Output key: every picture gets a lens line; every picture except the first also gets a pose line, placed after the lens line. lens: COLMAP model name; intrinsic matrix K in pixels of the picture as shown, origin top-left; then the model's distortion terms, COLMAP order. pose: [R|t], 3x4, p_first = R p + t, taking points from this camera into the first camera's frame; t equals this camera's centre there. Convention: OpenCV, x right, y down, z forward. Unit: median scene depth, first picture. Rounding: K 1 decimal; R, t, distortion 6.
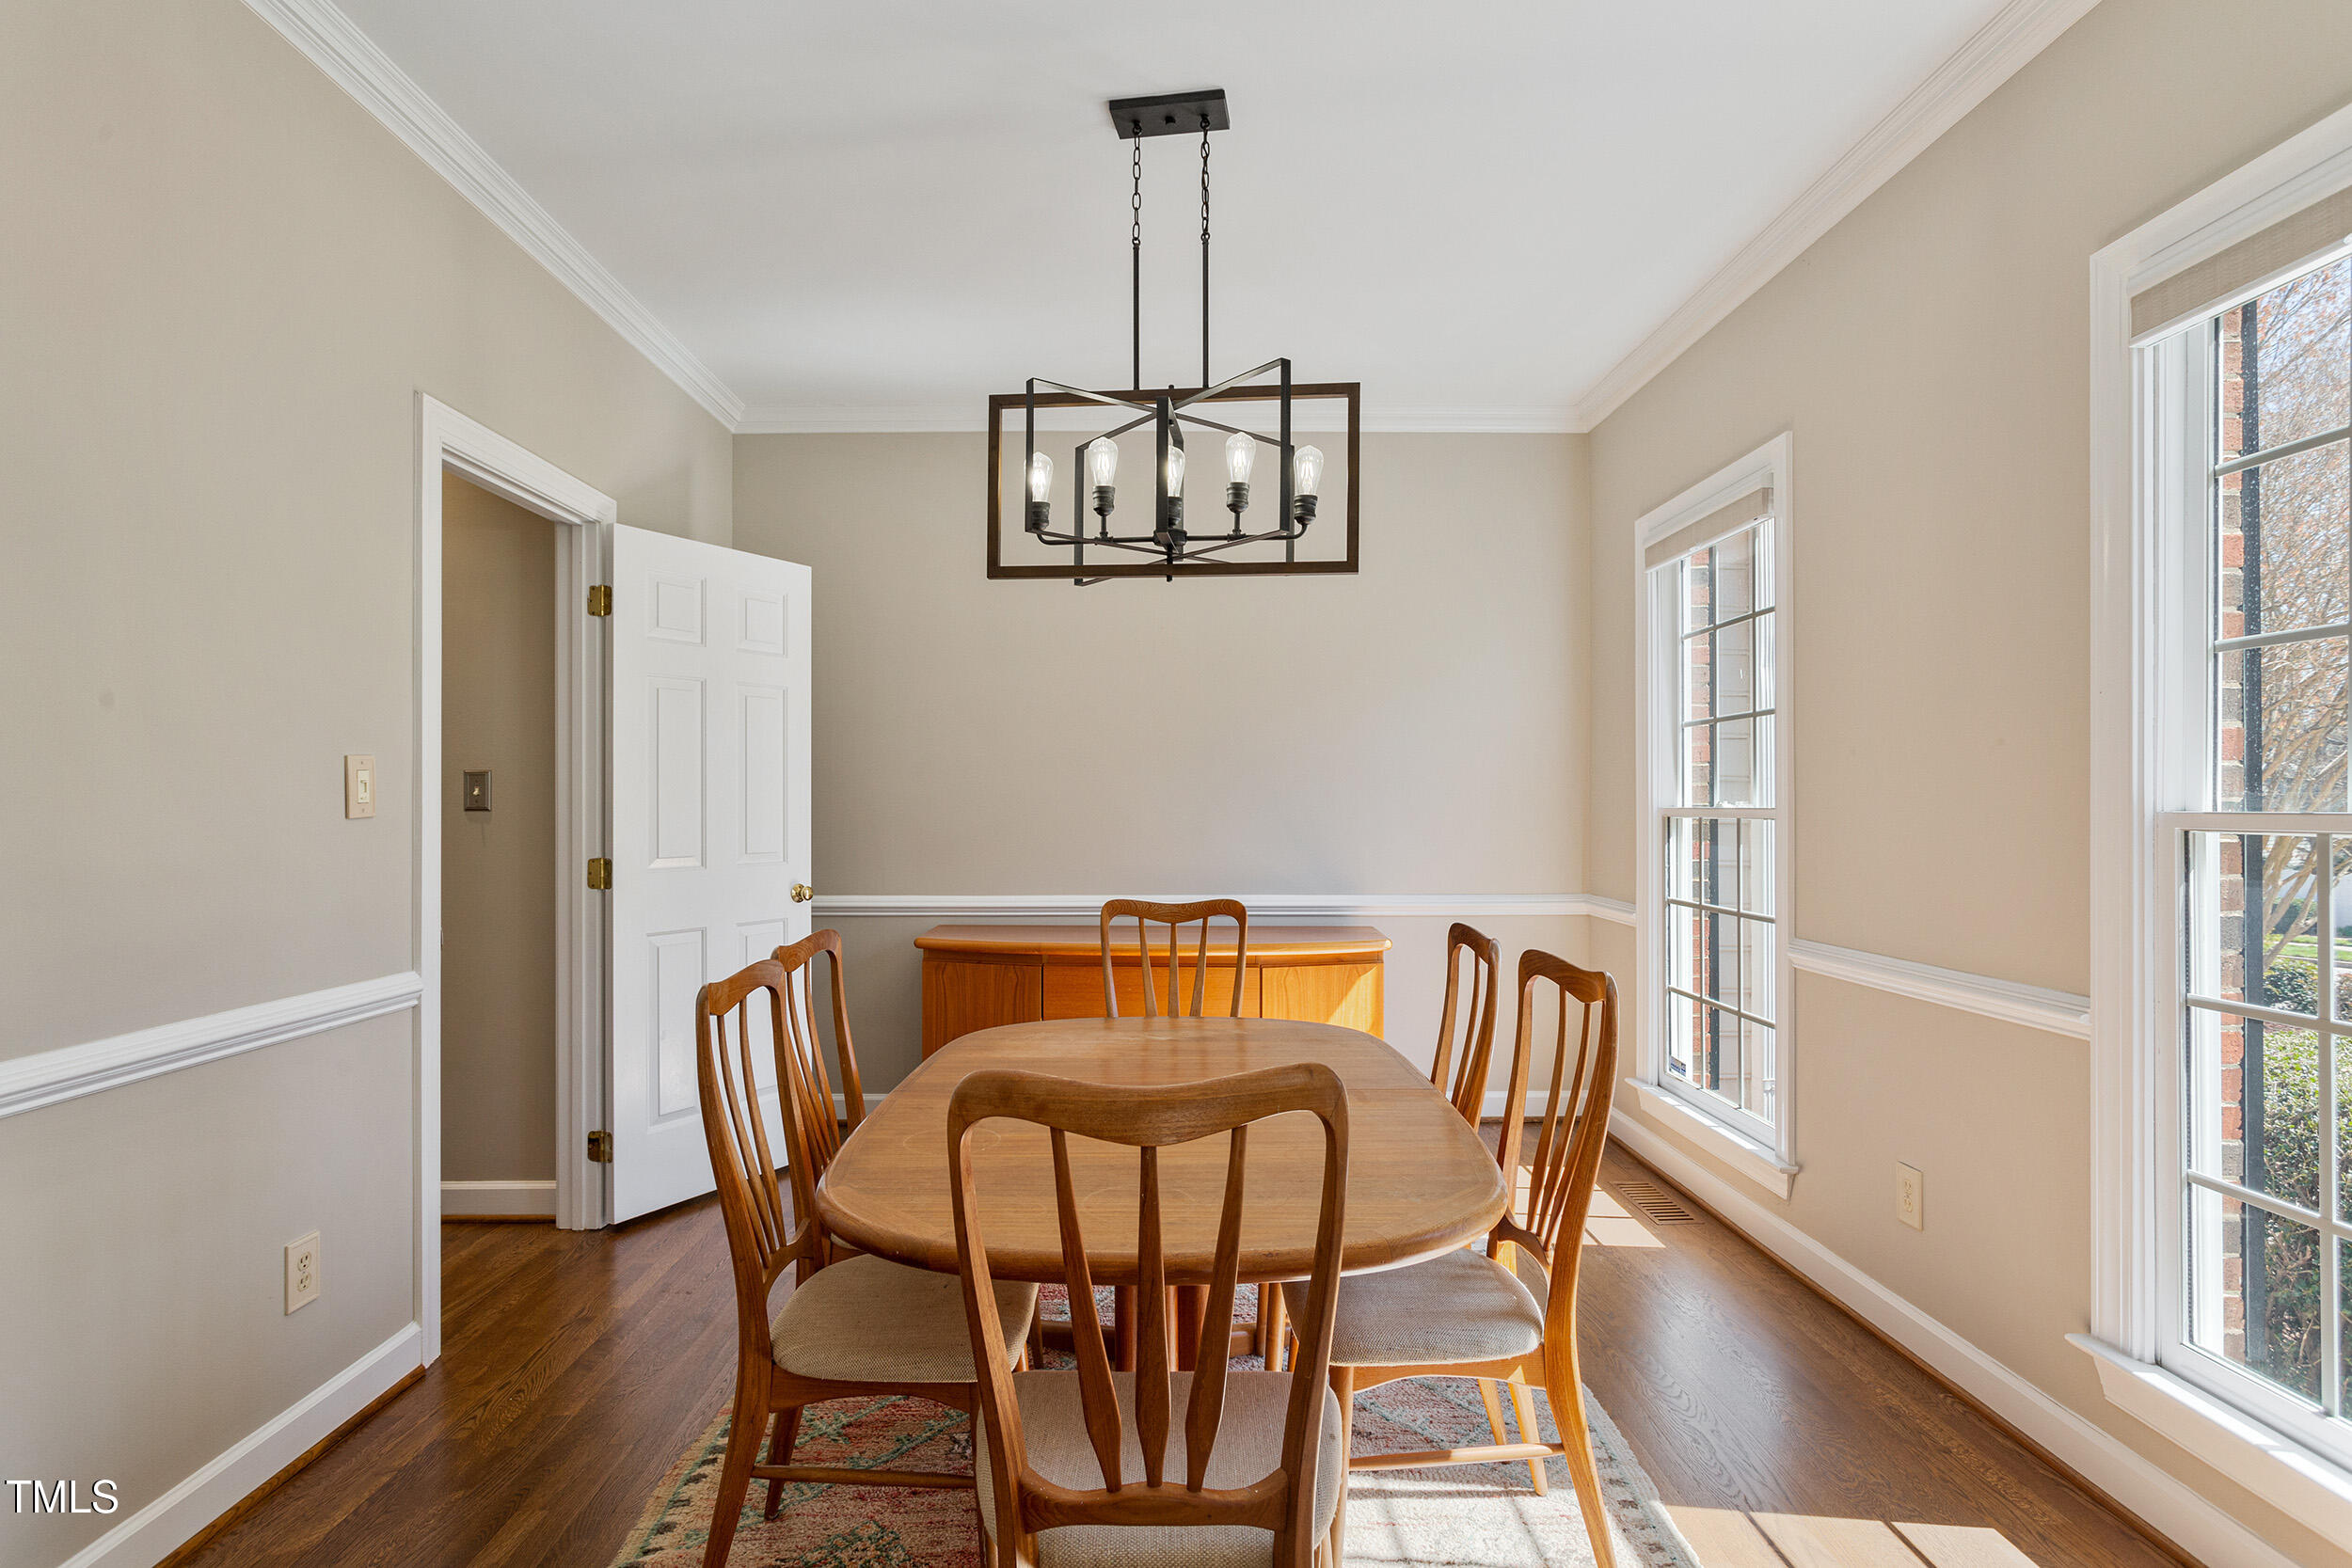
lens RADIAL K [[1182.8, 0, 1155.1], [0, 1182.8, 788.2], [0, 0, 1]] dist [-0.013608, 0.006927]
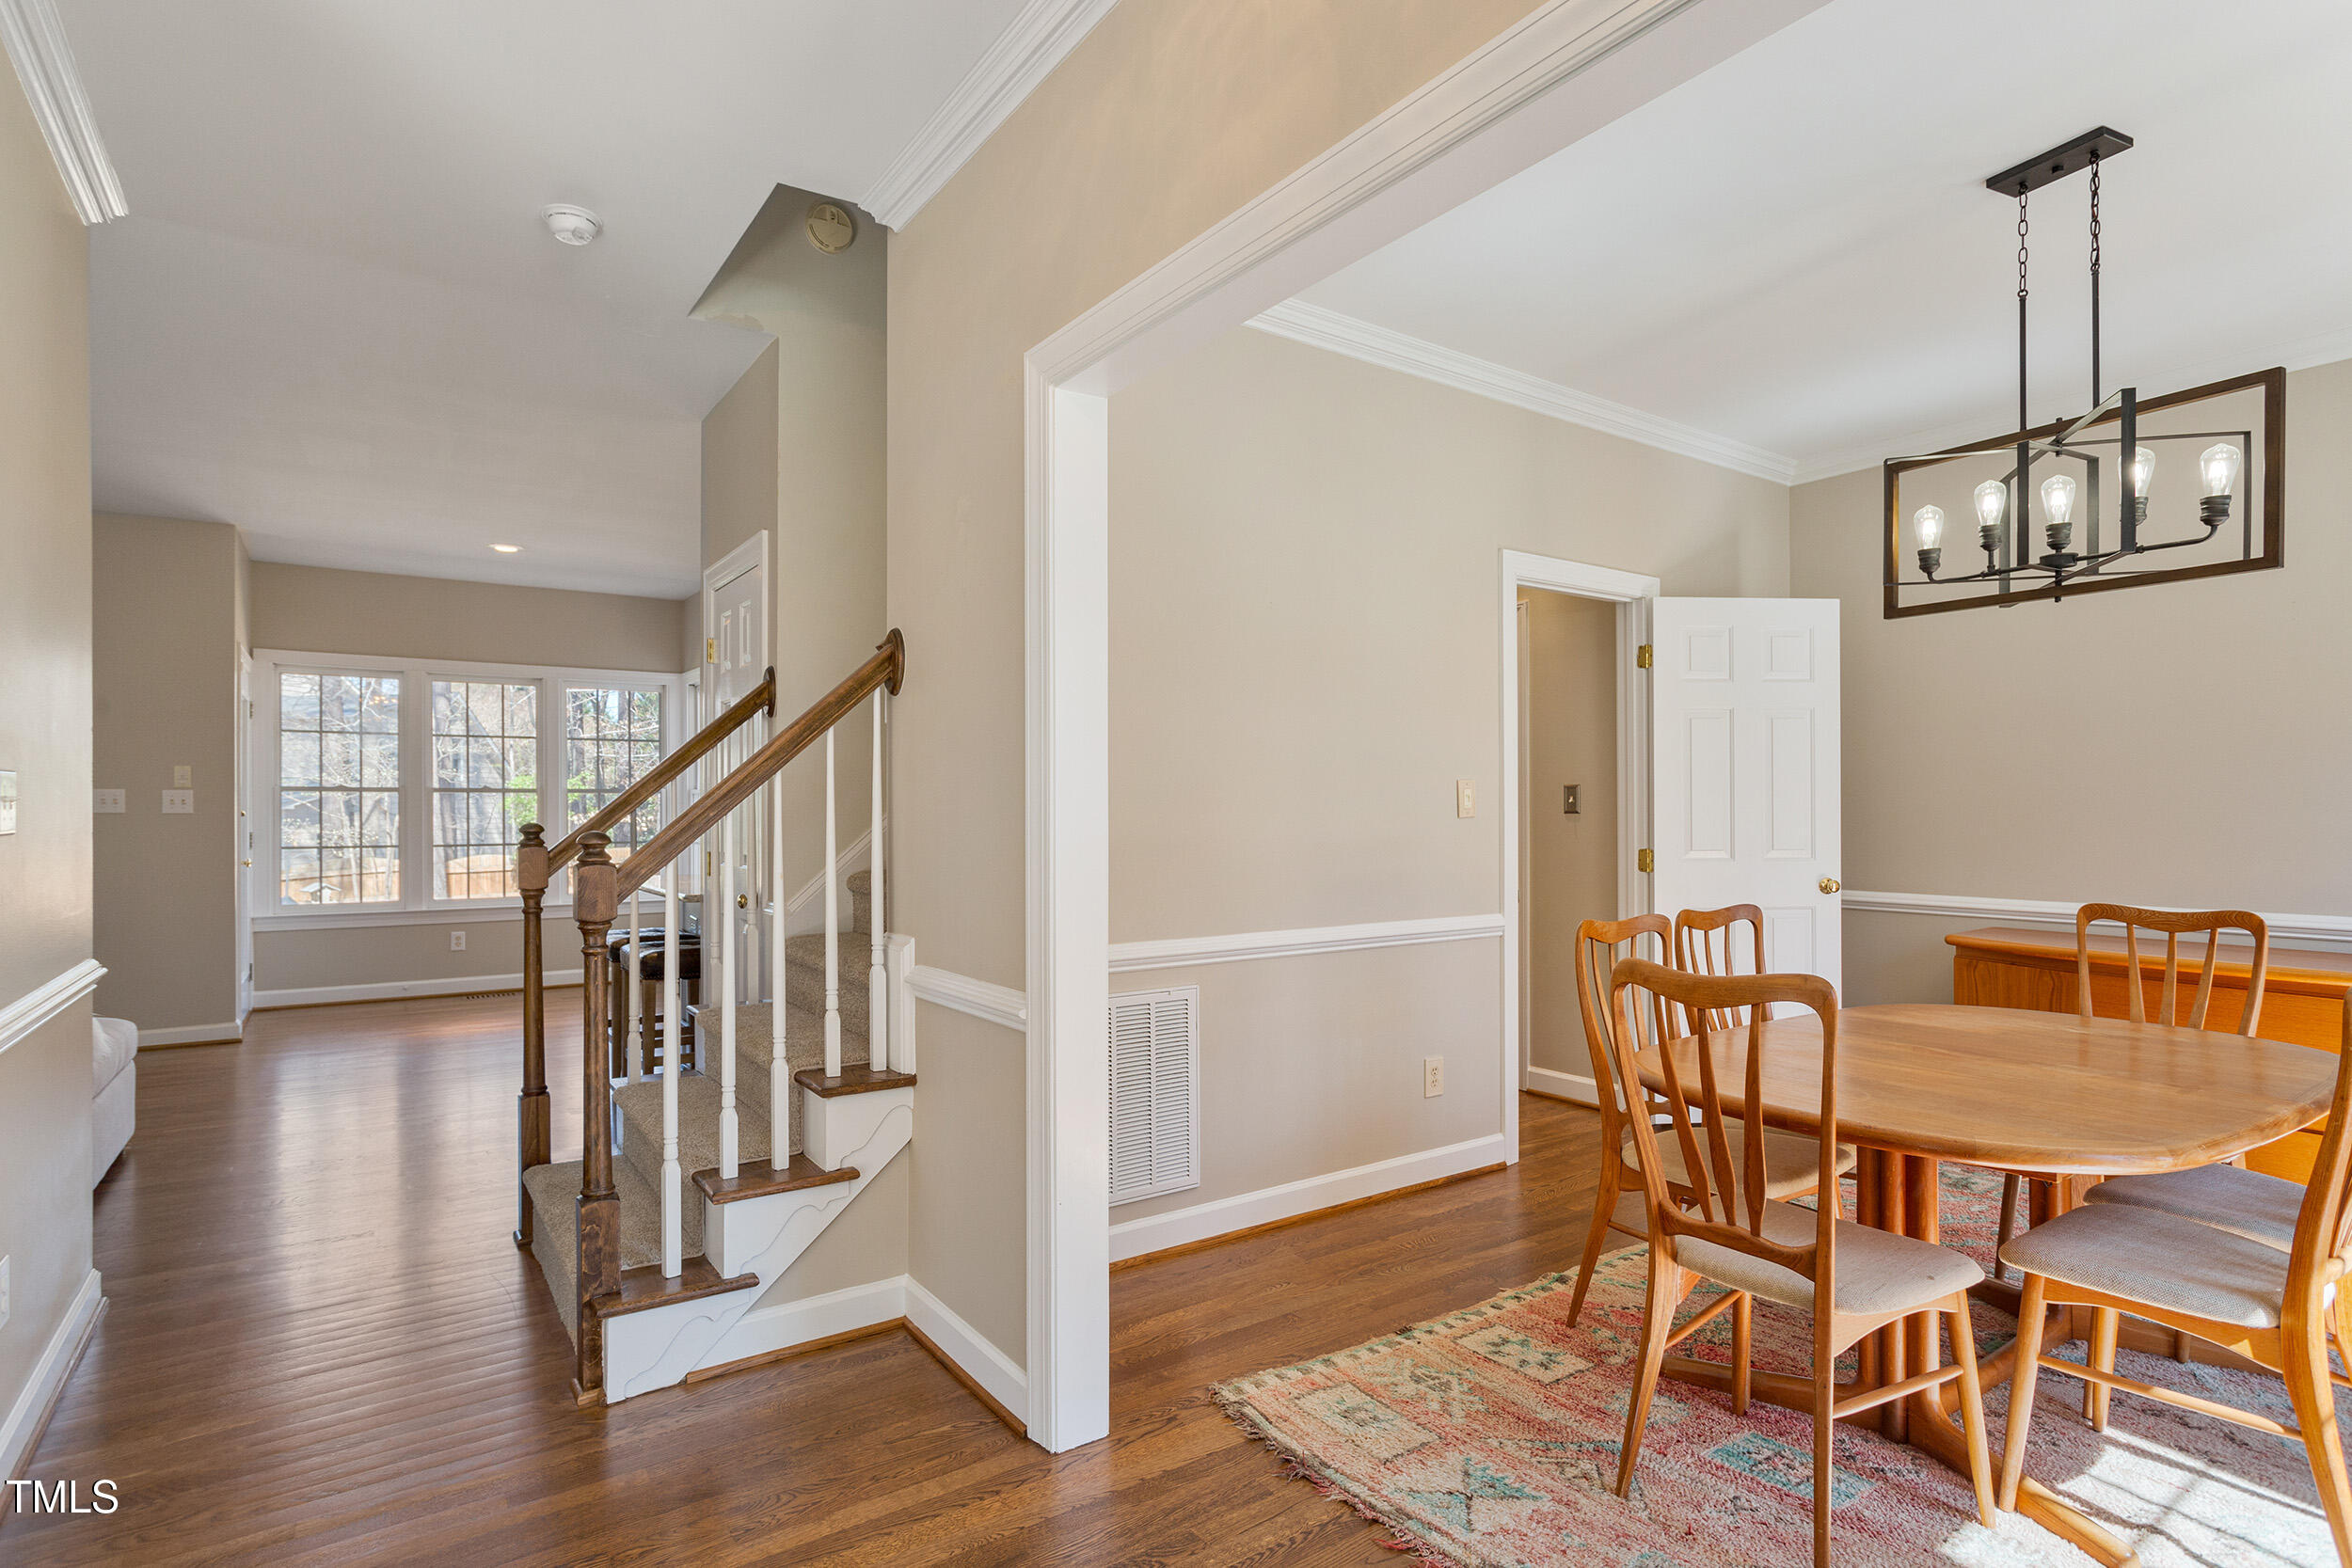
lens RADIAL K [[1182.8, 0, 1177.1], [0, 1182.8, 796.4], [0, 0, 1]] dist [-0.013608, 0.006927]
pose [[0.569720, -0.006965, -0.821809, 0.424866], [0.009503, 0.999953, -0.001887, -0.004014], [0.821784, -0.006735, 0.569760, -0.261554]]
